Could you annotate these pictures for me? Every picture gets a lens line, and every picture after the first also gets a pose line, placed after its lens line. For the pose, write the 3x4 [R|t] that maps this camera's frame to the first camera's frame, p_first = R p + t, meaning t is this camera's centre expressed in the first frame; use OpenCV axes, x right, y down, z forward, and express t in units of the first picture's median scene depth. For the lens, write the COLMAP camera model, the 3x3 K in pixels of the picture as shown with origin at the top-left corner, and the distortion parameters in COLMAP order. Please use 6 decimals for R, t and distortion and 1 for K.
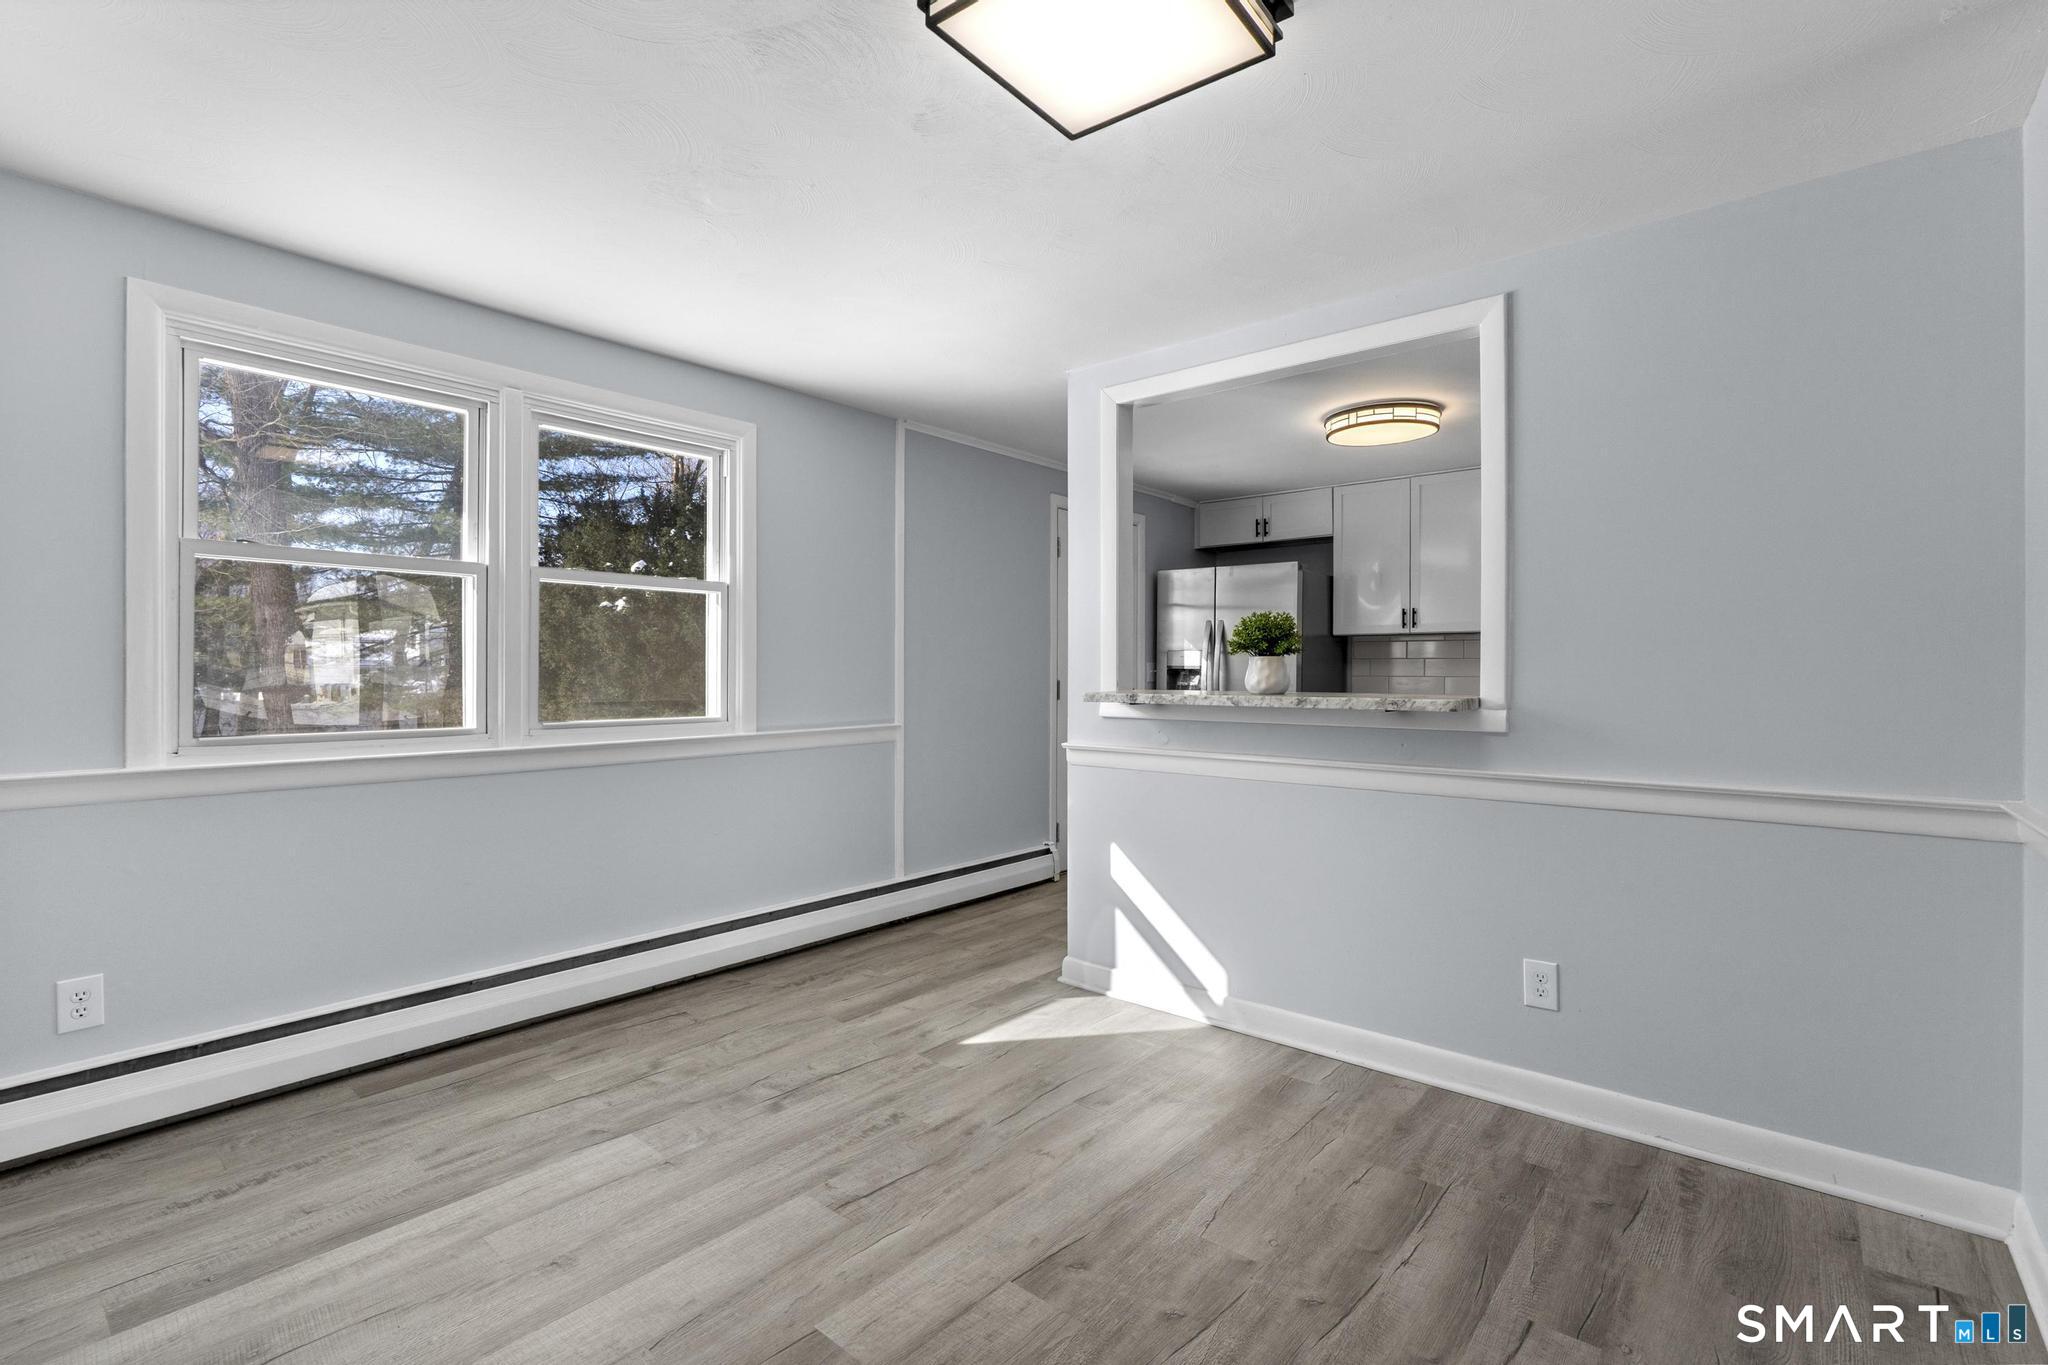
lens RADIAL K [[925.8, 0, 1008.0], [0, 925.8, 670.3], [0, 0, 1]] dist [-0.011292, 0.003536]
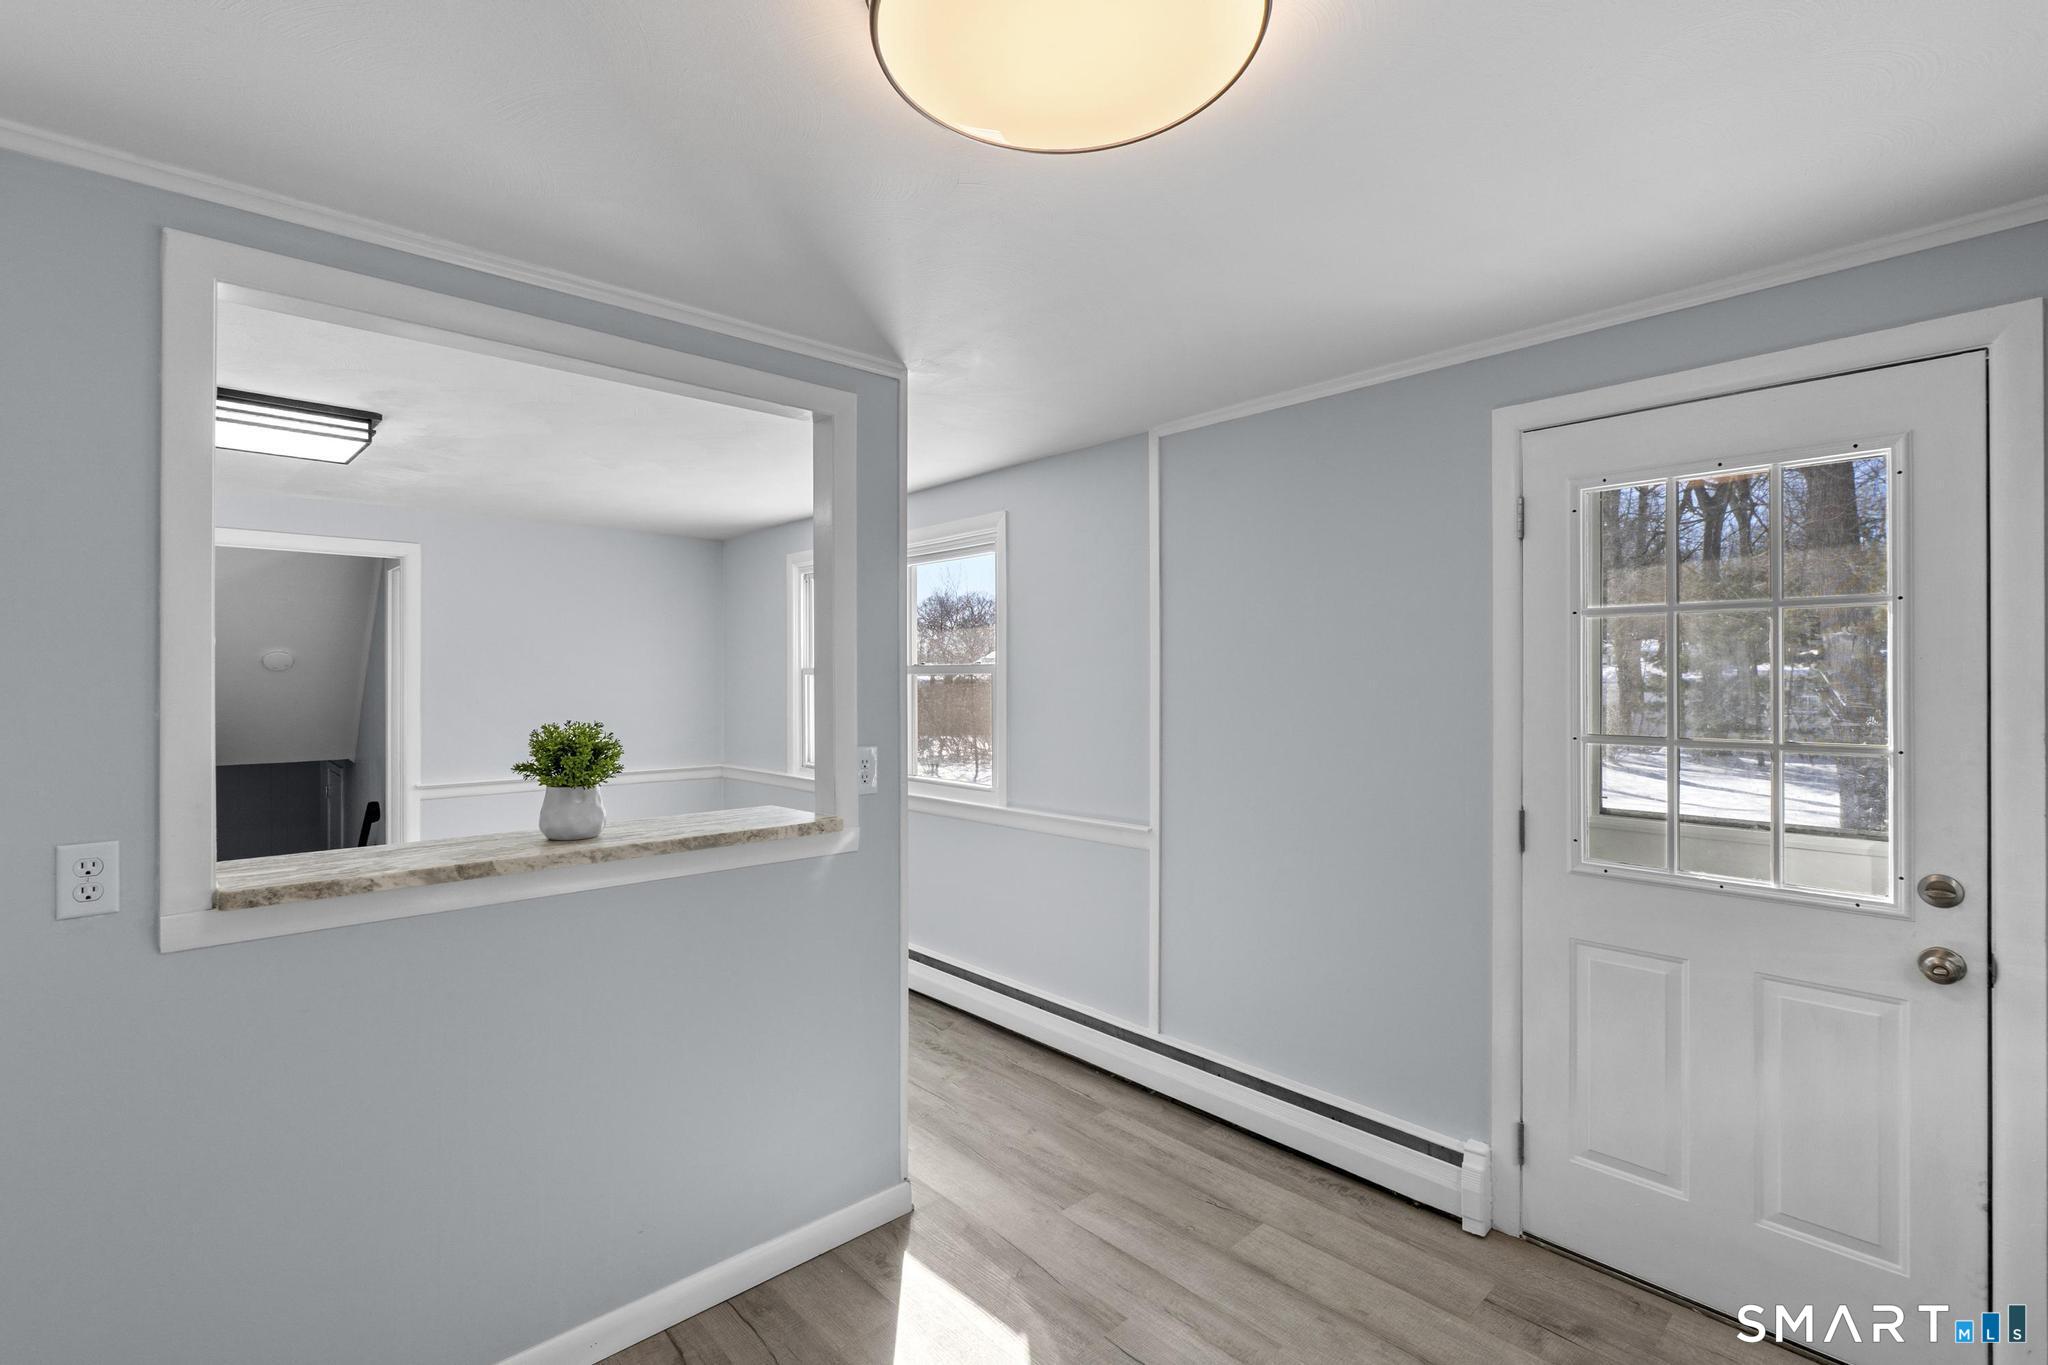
lens RADIAL K [[925.8, 0, 1023.8], [0, 925.8, 674.8], [0, 0, 1]] dist [-0.011292, 0.003536]
pose [[-0.122133, -0.005871, -0.992496, 0.861602], [0.002131, 0.999979, -0.006177, -0.085473], [0.992511, -0.002870, -0.122118, 1.308168]]
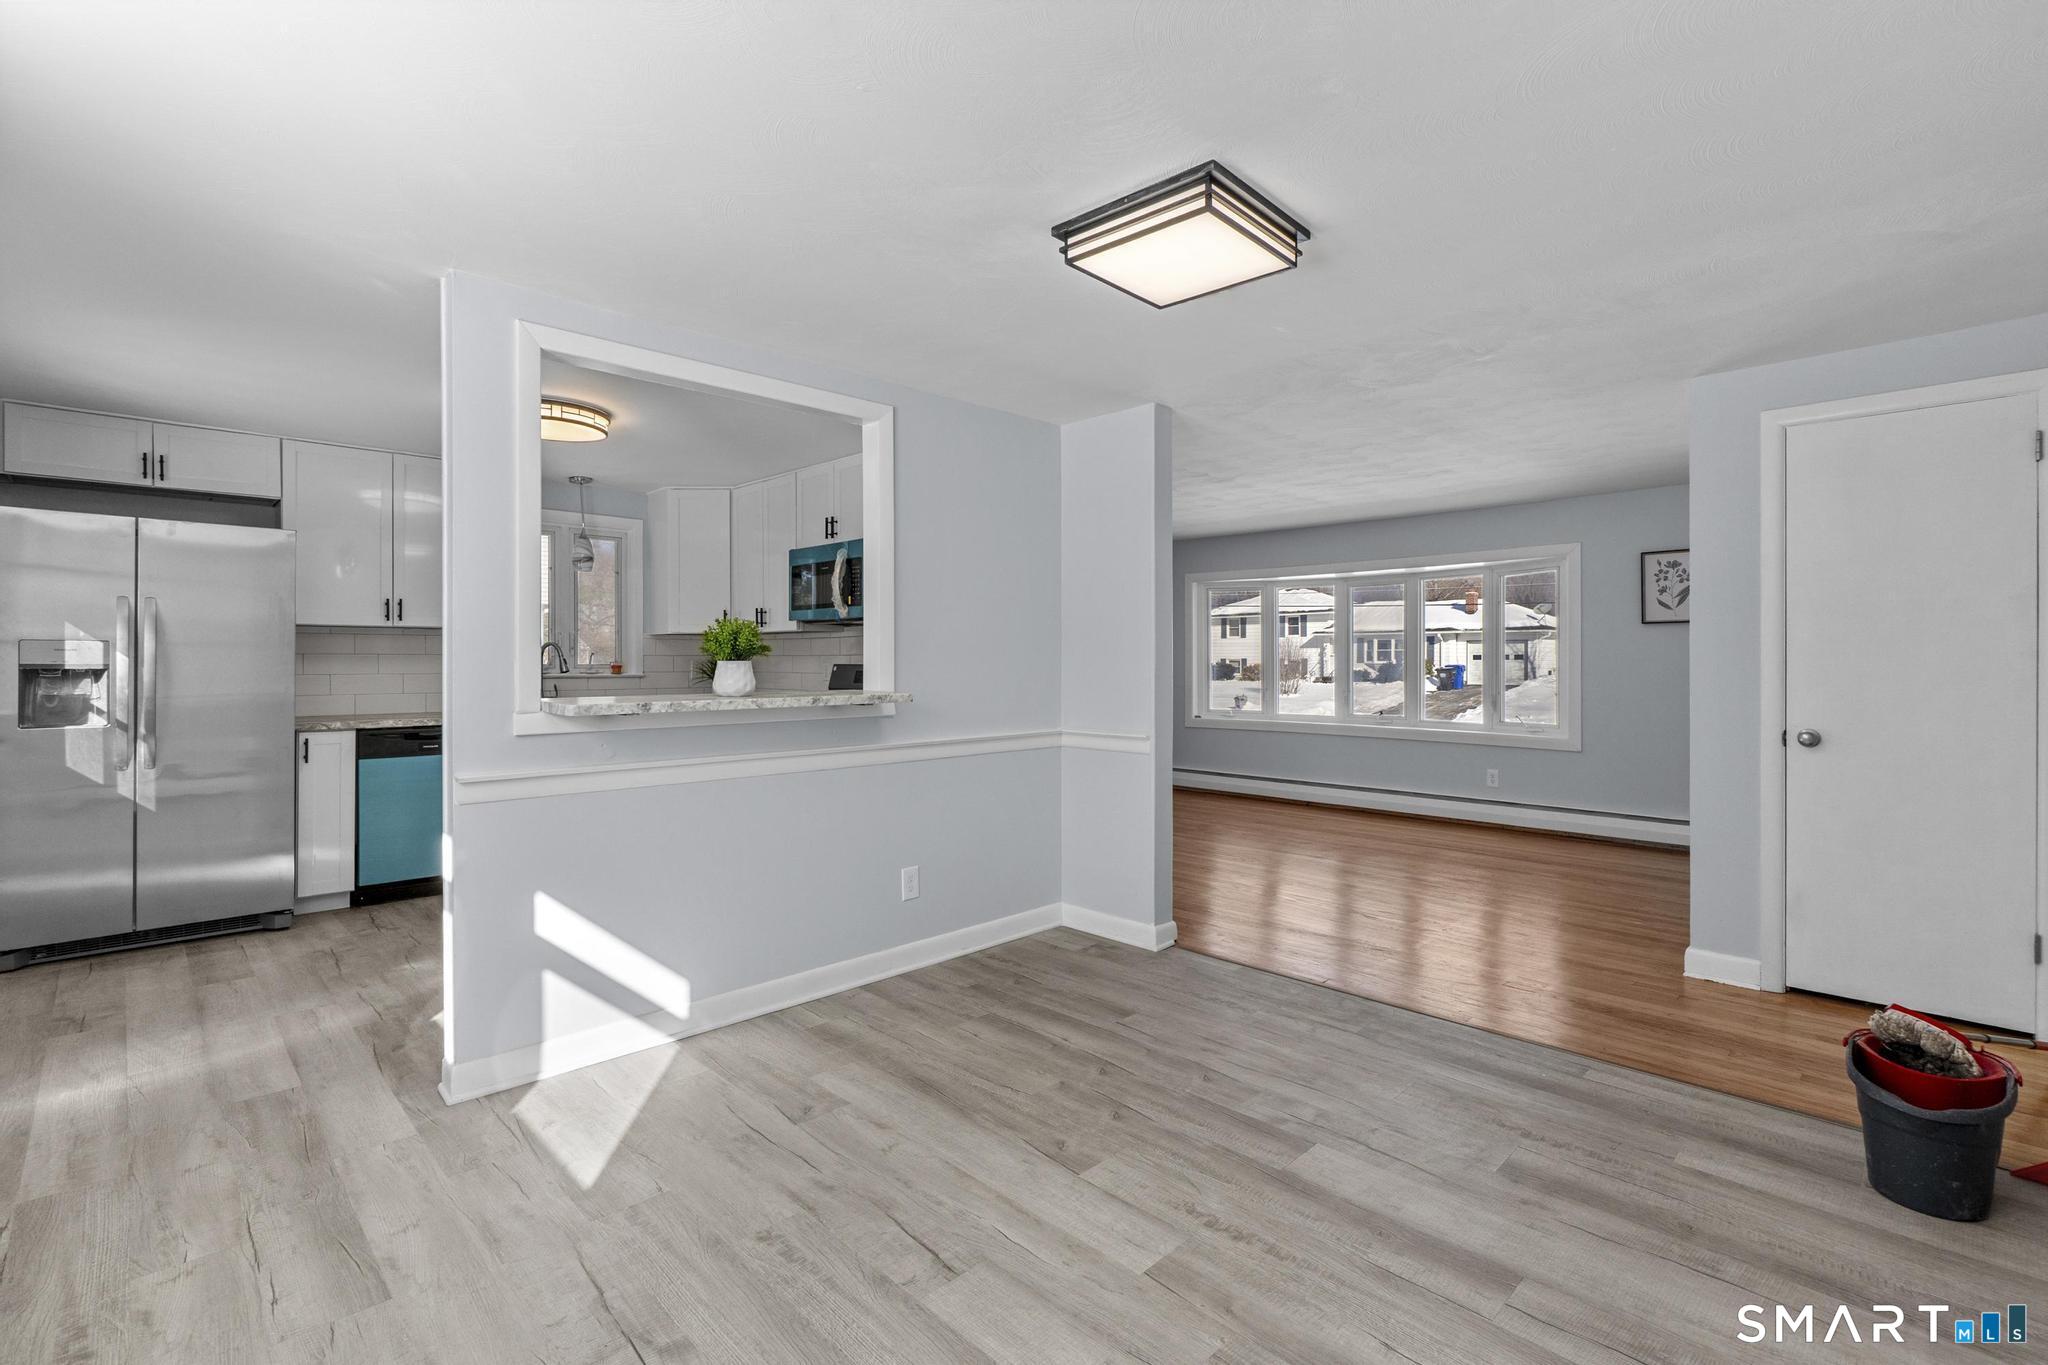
lens RADIAL K [[925.8, 0, 1012.9], [0, 925.8, 666.7], [0, 0, 1]] dist [-0.011292, 0.003536]
pose [[0.092109, -0.011778, 0.995679, -0.672730], [0.000595, 0.999931, 0.011774, -0.018640], [-0.995749, -0.000492, 0.092110, 0.532346]]
